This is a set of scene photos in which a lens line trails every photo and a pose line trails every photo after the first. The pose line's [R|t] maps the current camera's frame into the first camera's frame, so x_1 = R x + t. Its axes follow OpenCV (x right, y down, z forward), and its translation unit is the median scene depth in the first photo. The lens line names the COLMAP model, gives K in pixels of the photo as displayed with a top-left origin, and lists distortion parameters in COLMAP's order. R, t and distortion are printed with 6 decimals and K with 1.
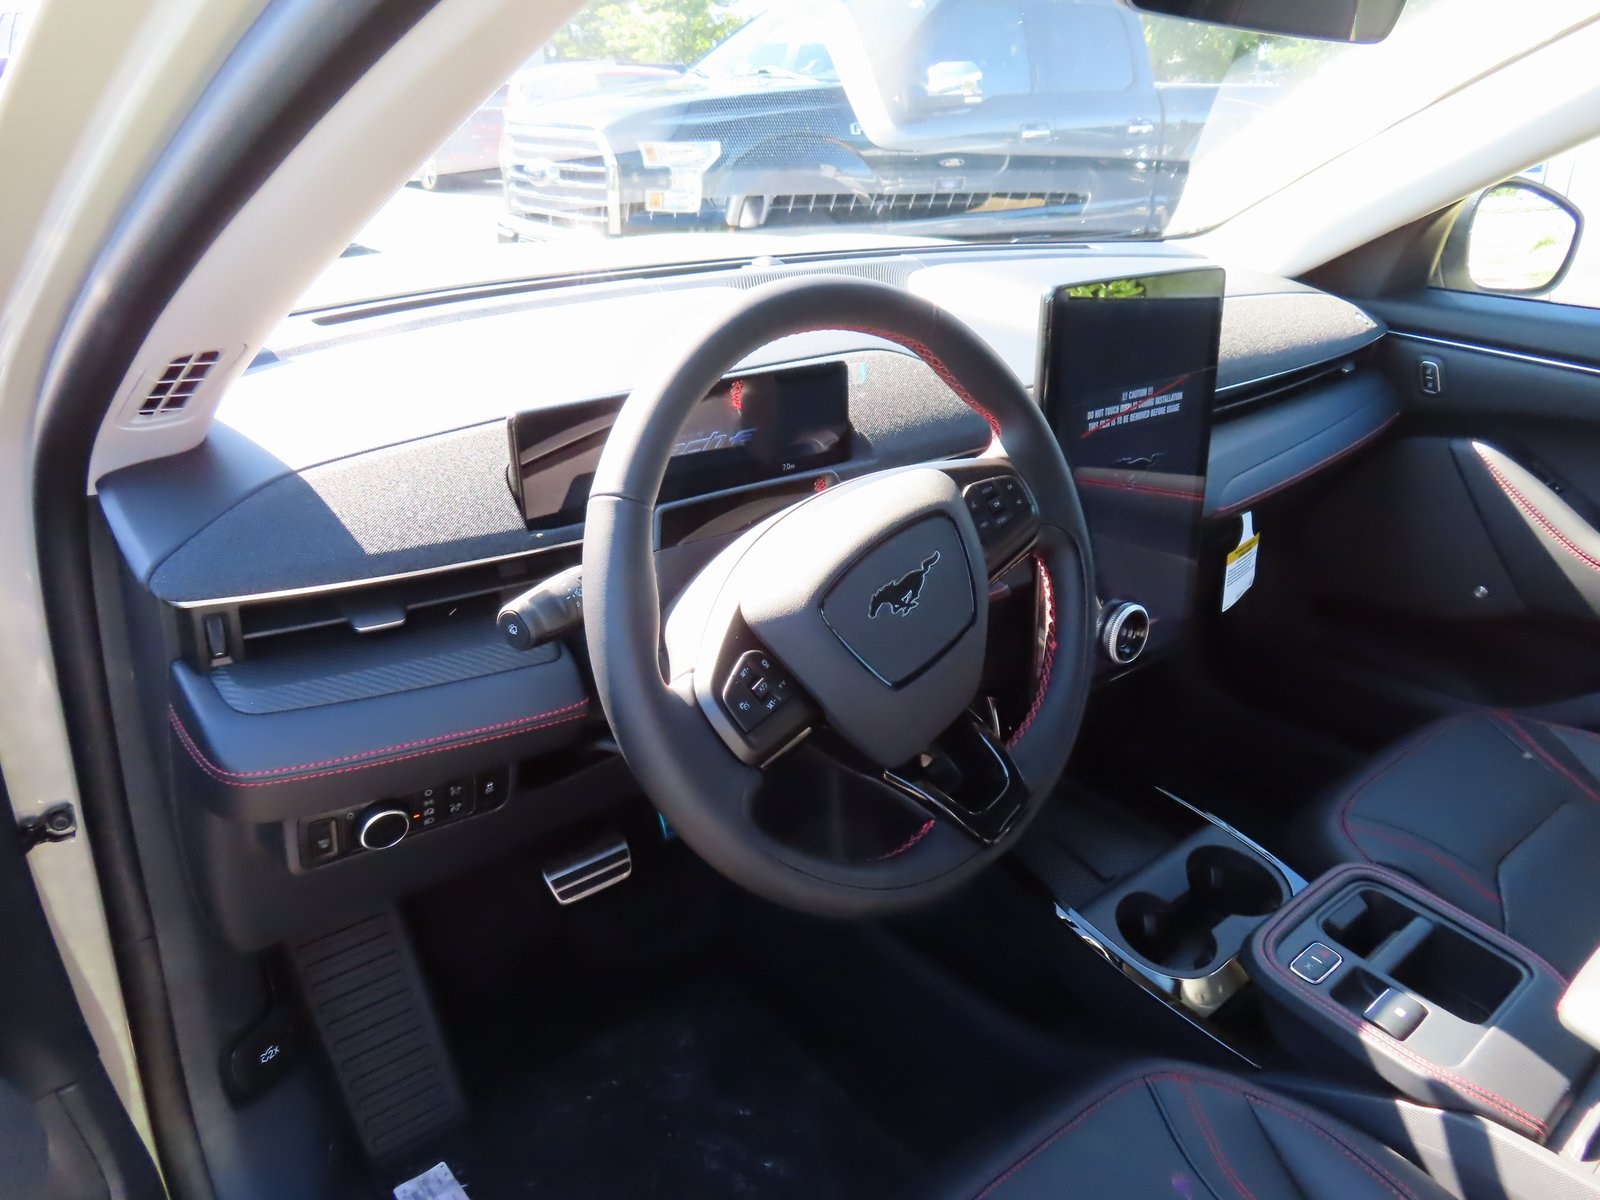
lens RADIAL K [[1125.4, 0, 800.0], [0, 1125.4, 600.0], [0, 0, 1]] dist [0.006621, -0.017461]
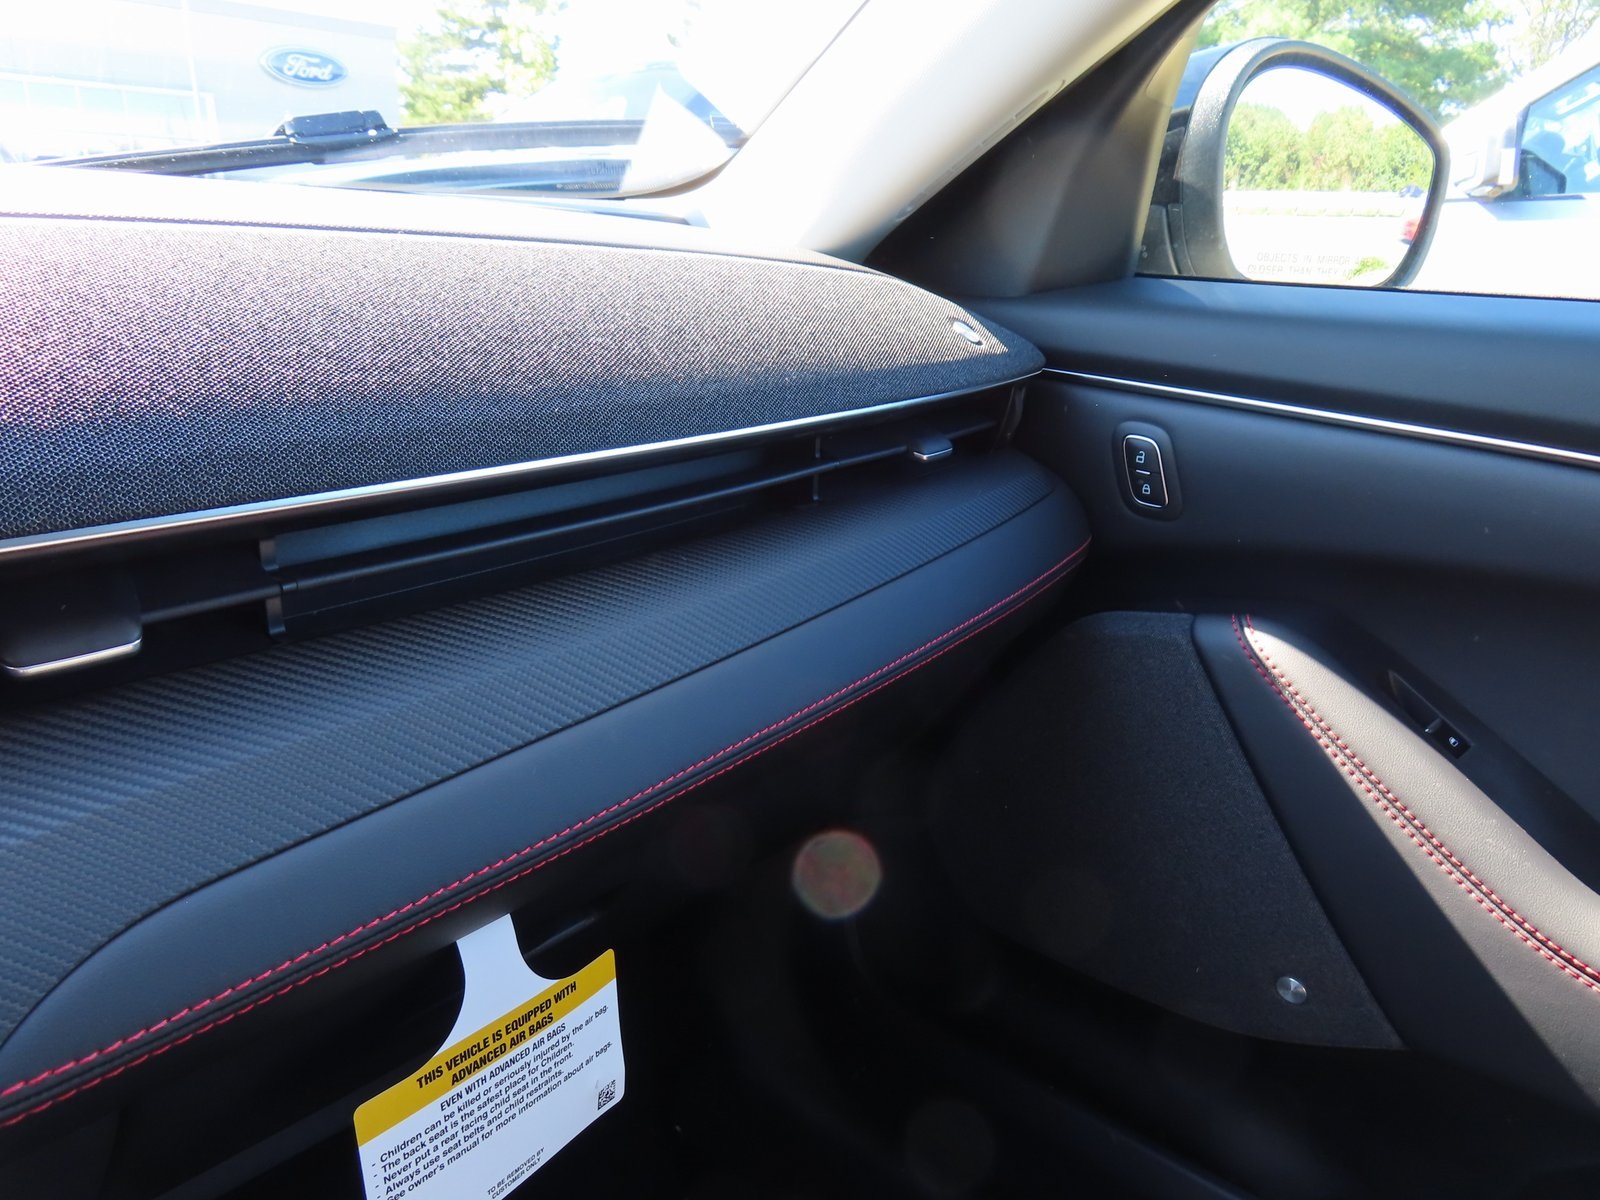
lens RADIAL K [[1125.4, 0, 800.0], [0, 1125.4, 600.0], [0, 0, 1]] dist [0.006621, -0.017461]
pose [[0.995182, -0.020070, 0.095966, 0.544912], [0.028863, 0.995421, -0.091131, -0.160513], [-0.093698, 0.093462, 0.991204, 0.834543]]
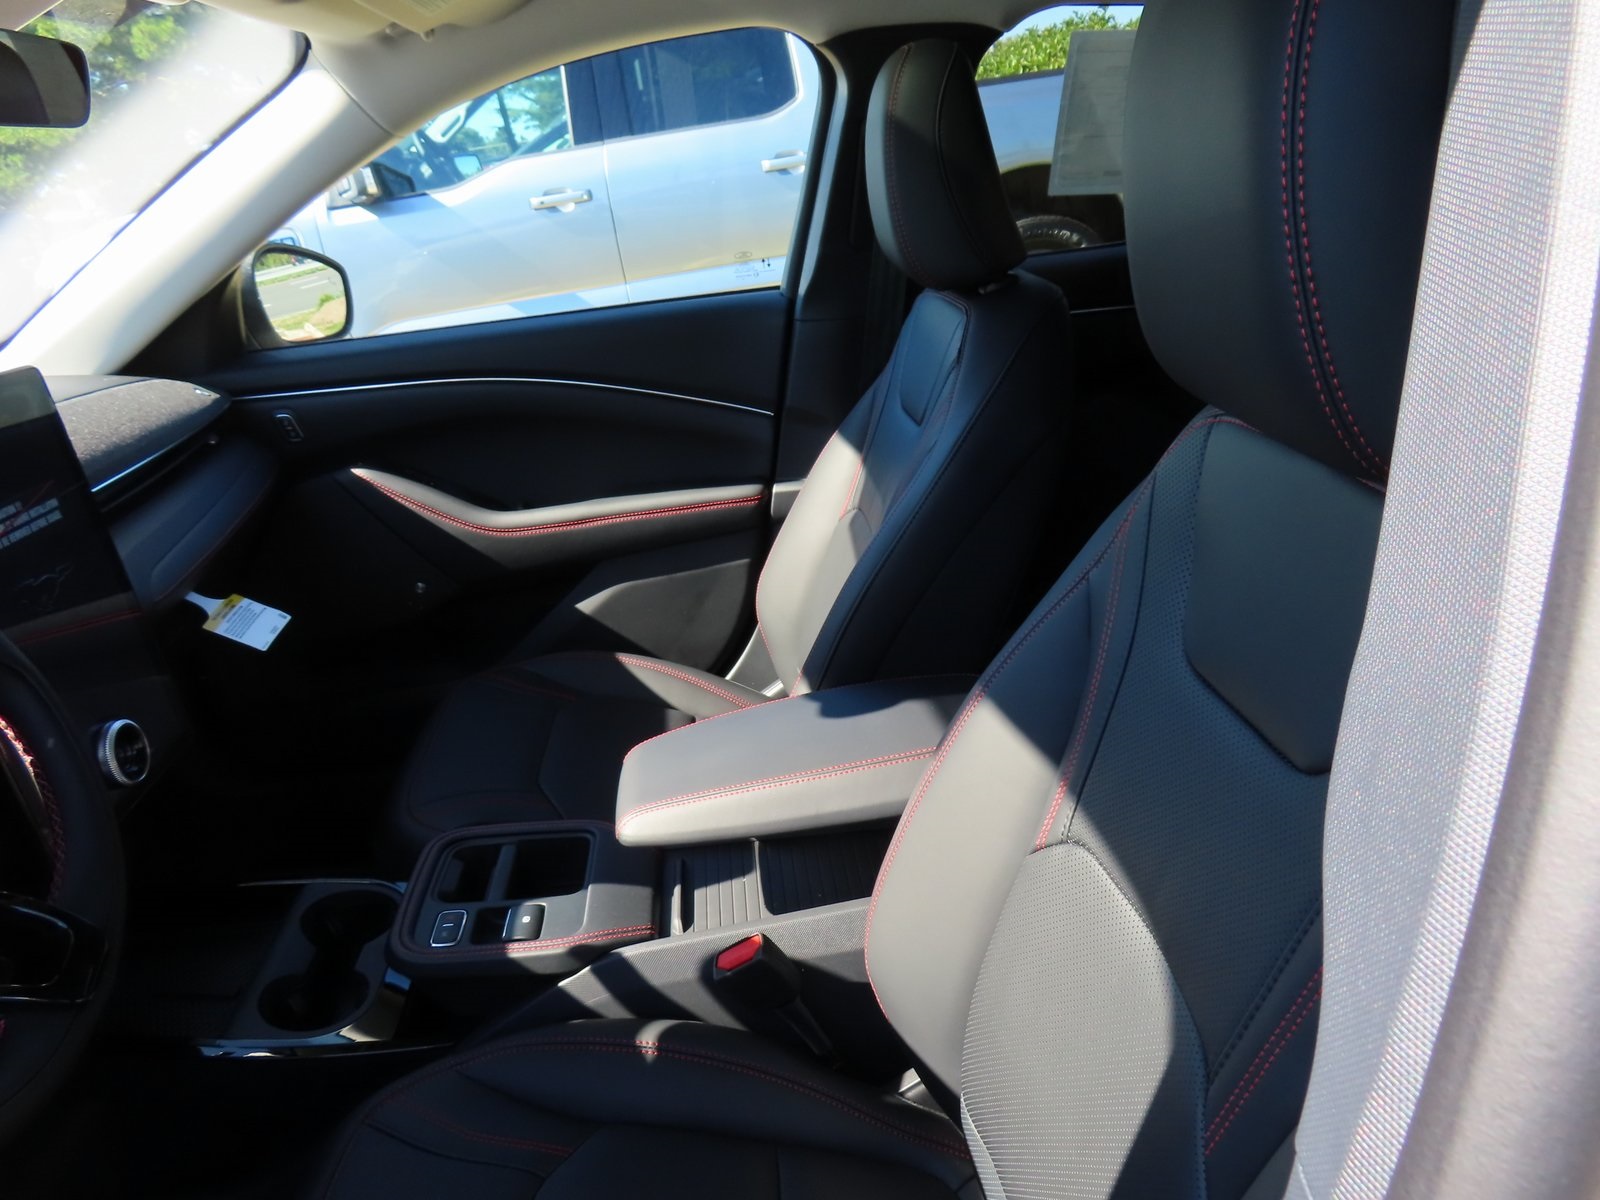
lens RADIAL K [[1125.4, 0, 800.0], [0, 1125.4, 600.0], [0, 0, 1]] dist [0.006621, -0.017461]
pose [[0.567232, -0.369737, 0.735896, -0.029454], [0.428439, 0.895602, 0.119736, 0.044625], [-0.703341, 0.247368, 0.666424, -0.039162]]
